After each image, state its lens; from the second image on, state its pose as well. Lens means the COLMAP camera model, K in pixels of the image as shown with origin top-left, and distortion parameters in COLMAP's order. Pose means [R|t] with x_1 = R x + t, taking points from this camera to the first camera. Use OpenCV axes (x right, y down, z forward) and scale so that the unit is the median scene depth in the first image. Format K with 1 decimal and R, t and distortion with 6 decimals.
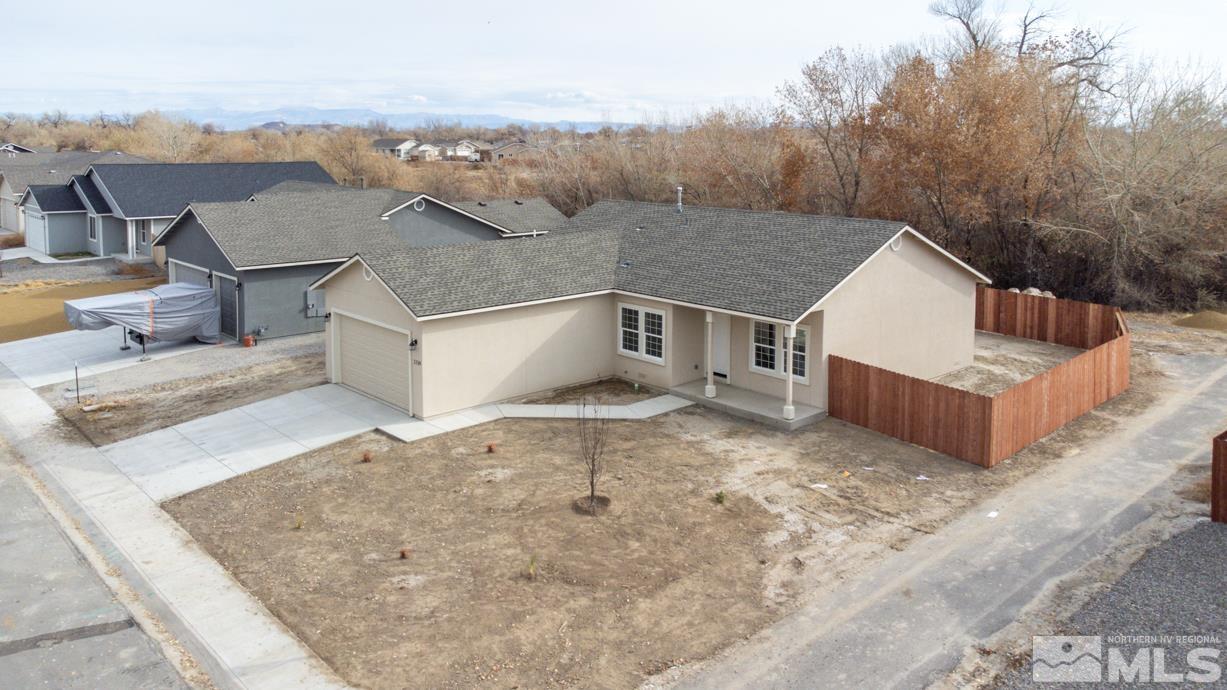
lens RADIAL K [[923.6, 0, 613.5], [0, 923.6, 345.0], [0, 0, 1]] dist [0.004560, 0.068291]
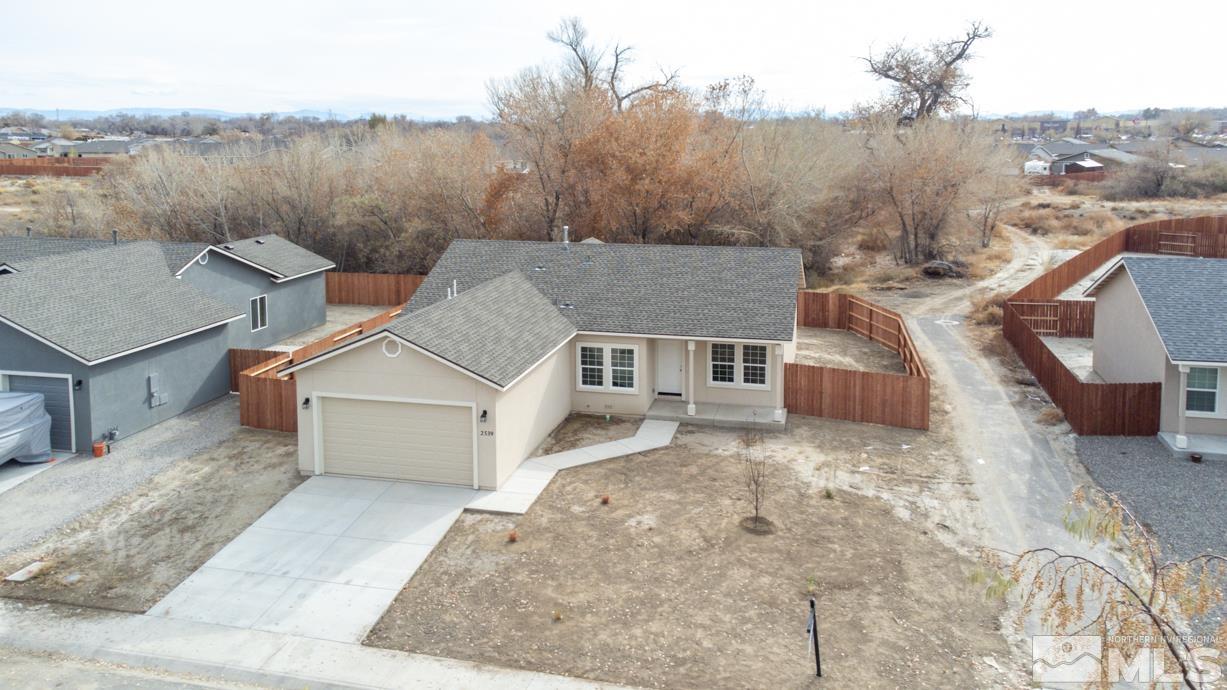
lens RADIAL K [[923.6, 0, 613.5], [0, 923.6, 345.0], [0, 0, 1]] dist [0.004560, 0.068291]
pose [[0.826366, -0.135697, 0.546540, -0.792239], [0.130108, 0.990281, 0.049148, -0.131958], [-0.547897, 0.030495, 0.835990, 0.138721]]
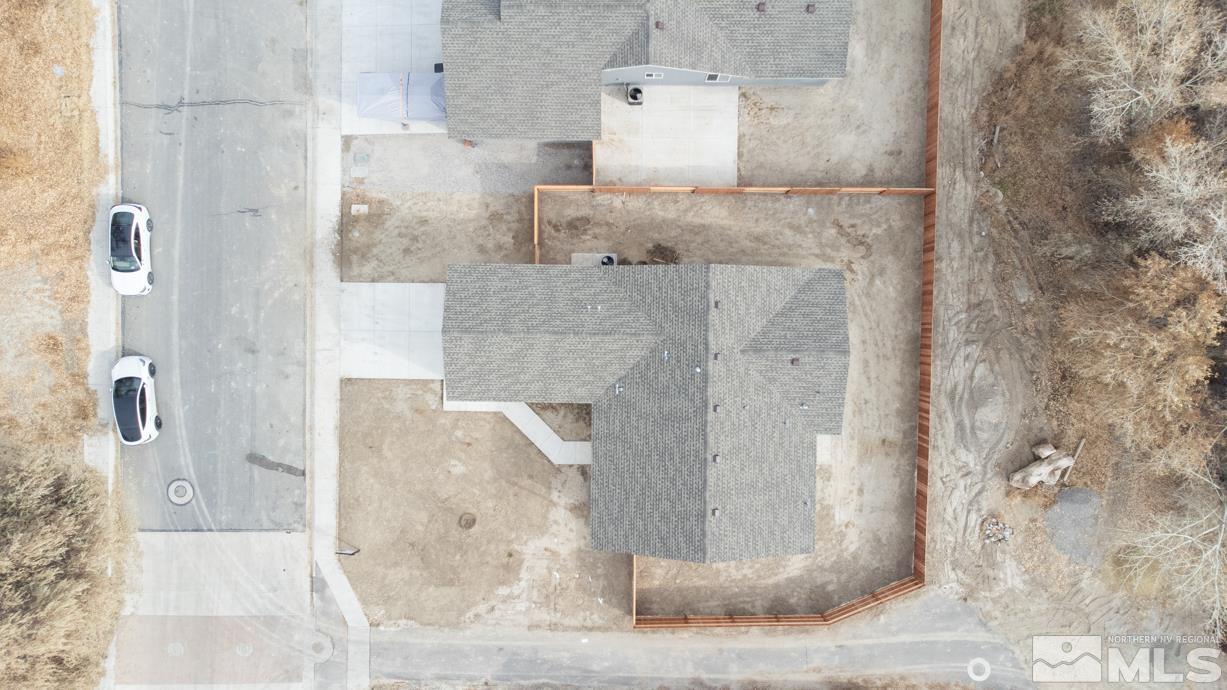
lens RADIAL K [[923.6, 0, 613.5], [0, 923.6, 345.0], [0, 0, 1]] dist [0.004560, 0.068291]
pose [[0.732781, 0.680446, -0.005040, -0.046502], [-0.136690, 0.154452, 0.978499, -2.329761], [0.666594, -0.716336, 0.206190, 1.121543]]
